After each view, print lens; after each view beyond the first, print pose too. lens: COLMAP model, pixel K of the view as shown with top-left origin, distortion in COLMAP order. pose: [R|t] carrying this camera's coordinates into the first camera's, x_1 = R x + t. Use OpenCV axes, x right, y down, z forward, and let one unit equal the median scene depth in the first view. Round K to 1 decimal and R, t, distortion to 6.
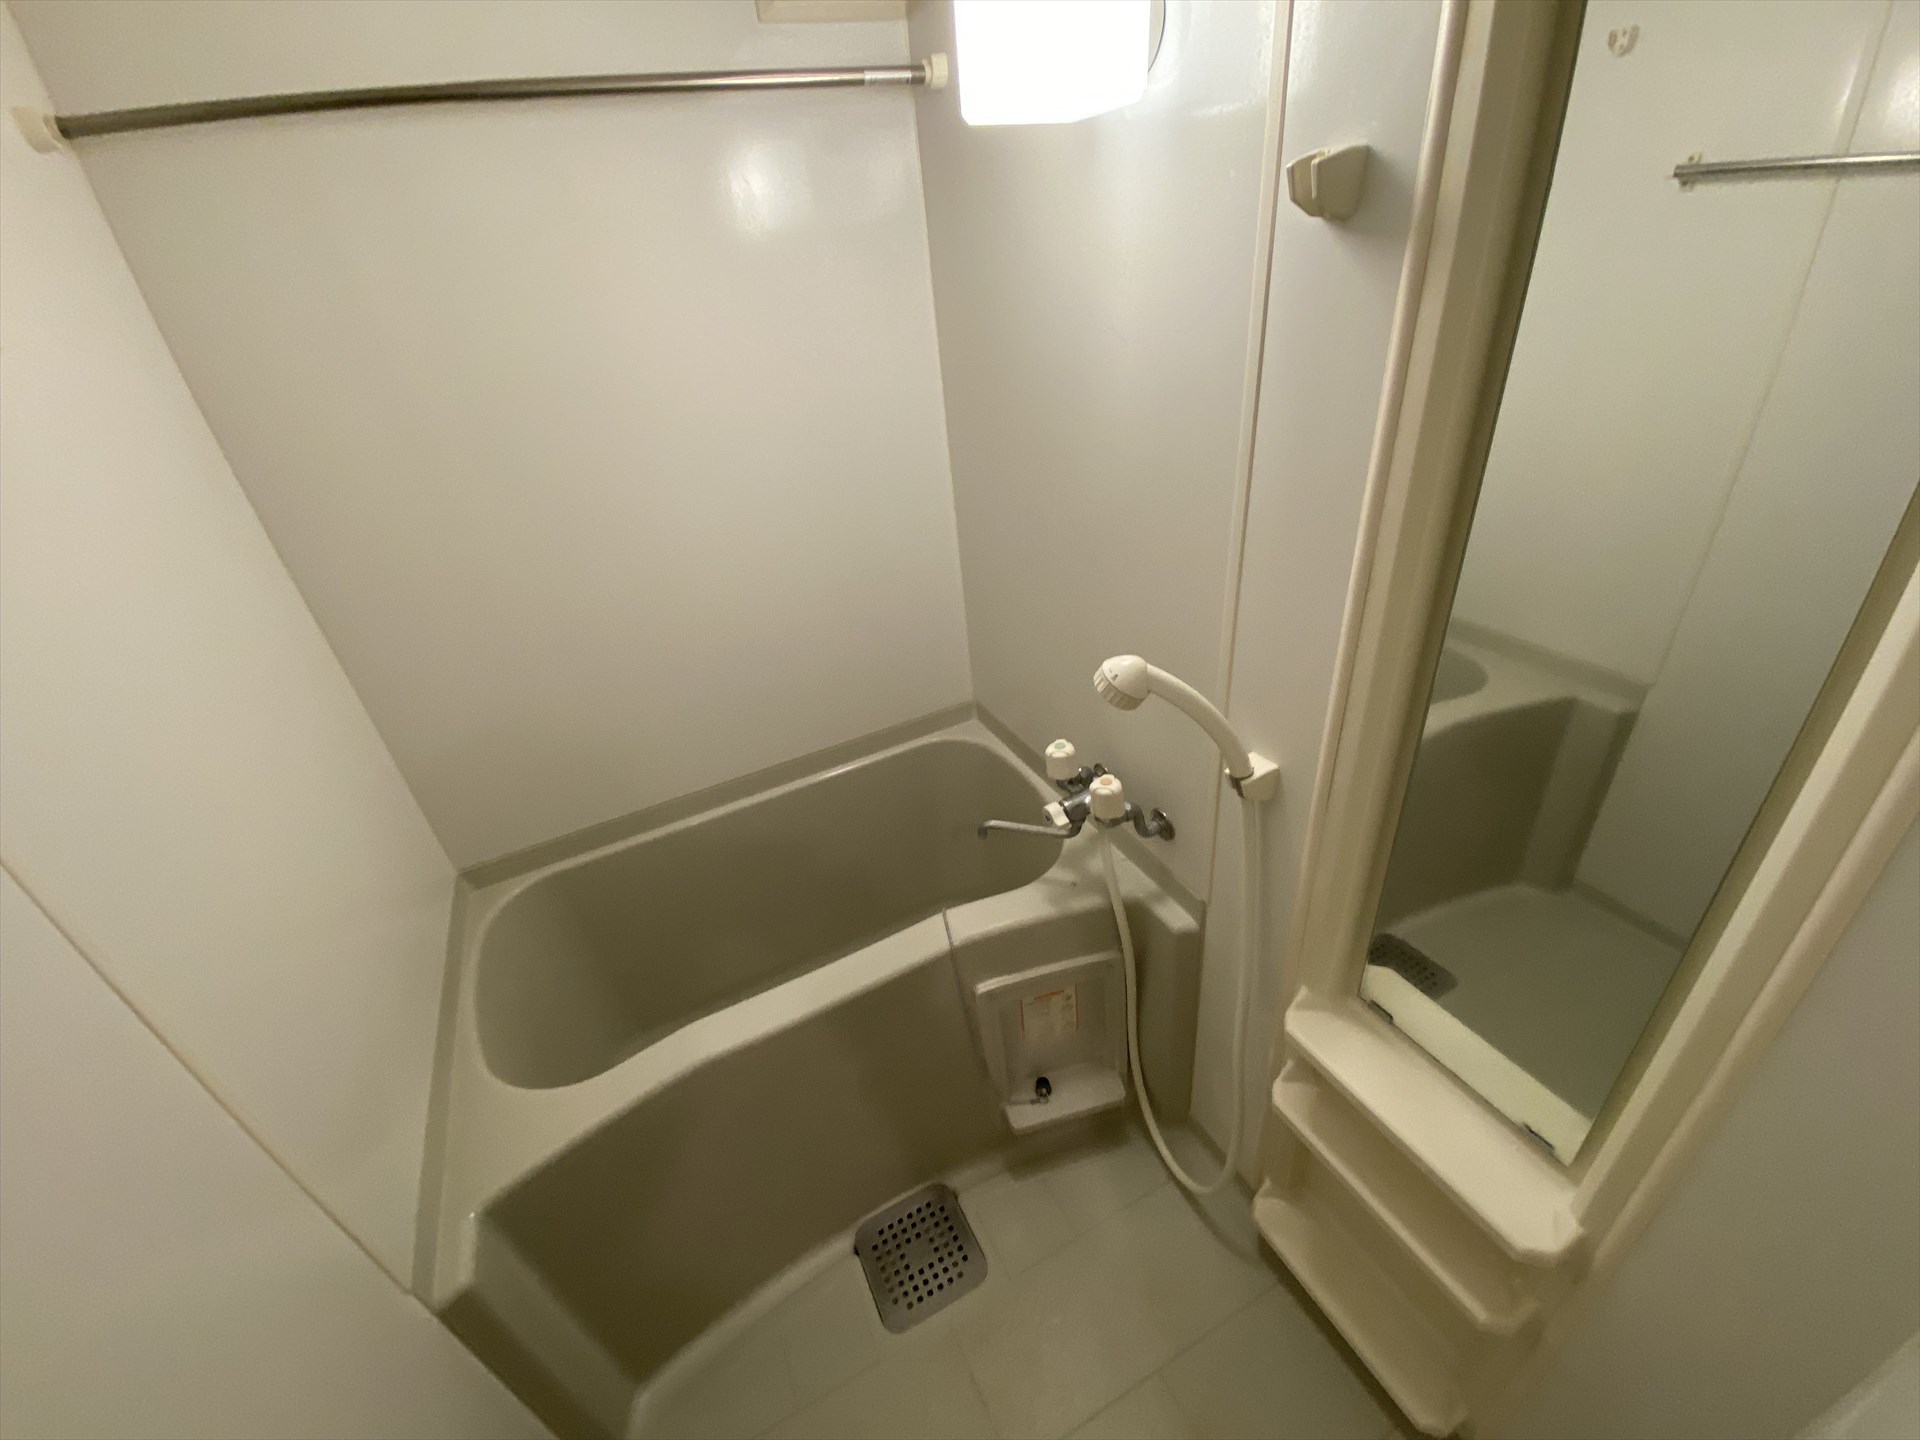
lens RADIAL K [[759.1, 0, 966.0], [0, 759.1, 720.0], [0, 0, 1]] dist [-0.000695, -0.000028]
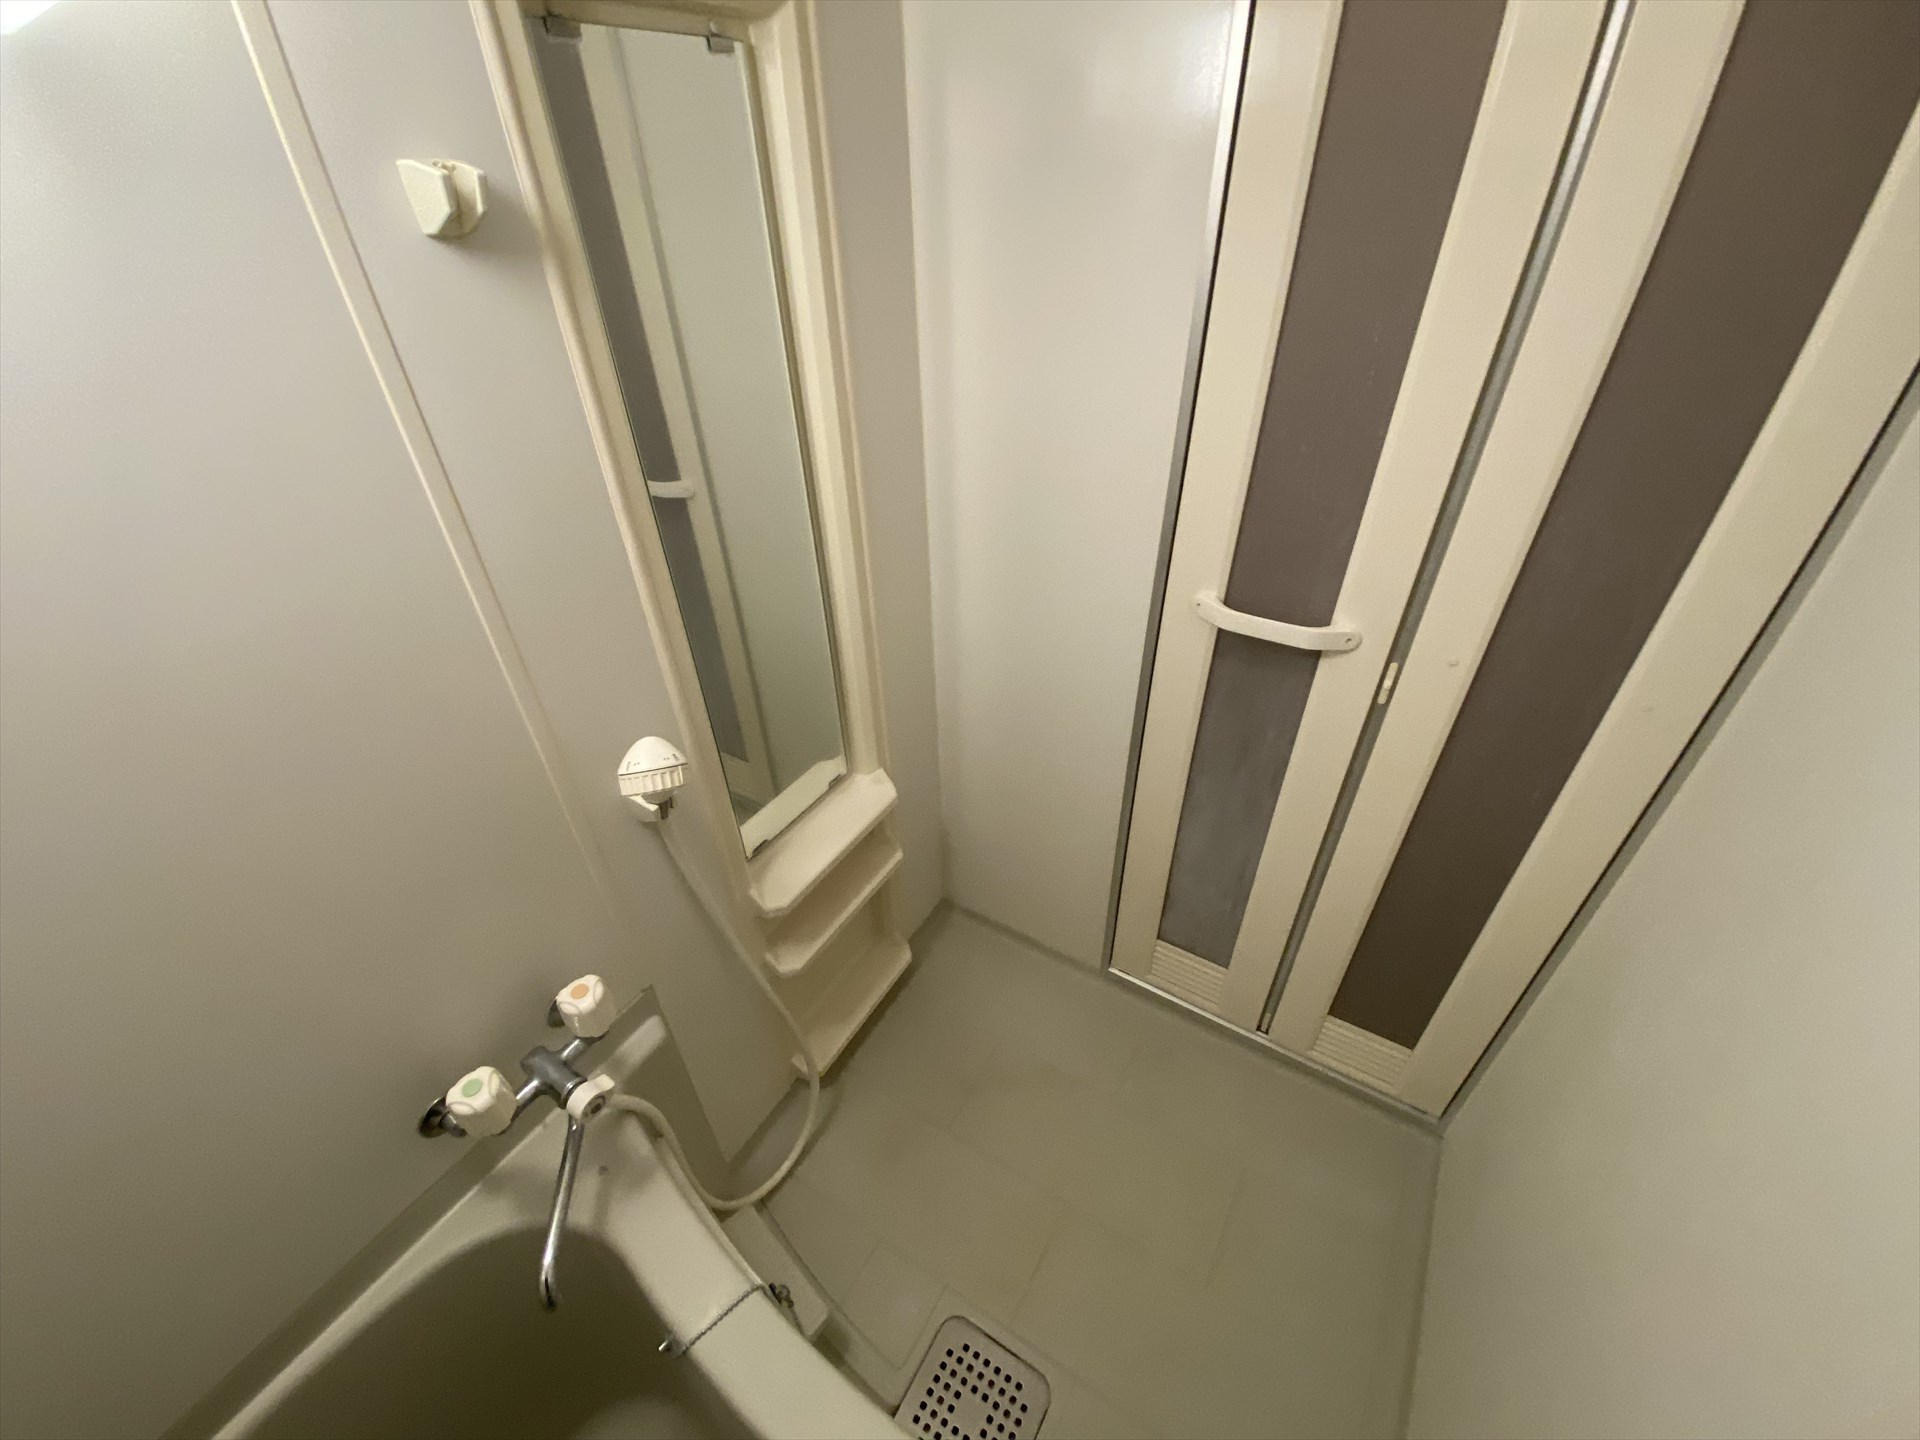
lens RADIAL K [[757.5, 0, 954.7], [0, 757.5, 717.3], [0, 0, 1]] dist [-0.000978, -0.000386]
pose [[-0.508919, -0.410074, 0.756862, -0.417727], [0.510448, 0.564216, 0.648925, -0.338866], [-0.693141, 0.716589, -0.077818, 0.569242]]
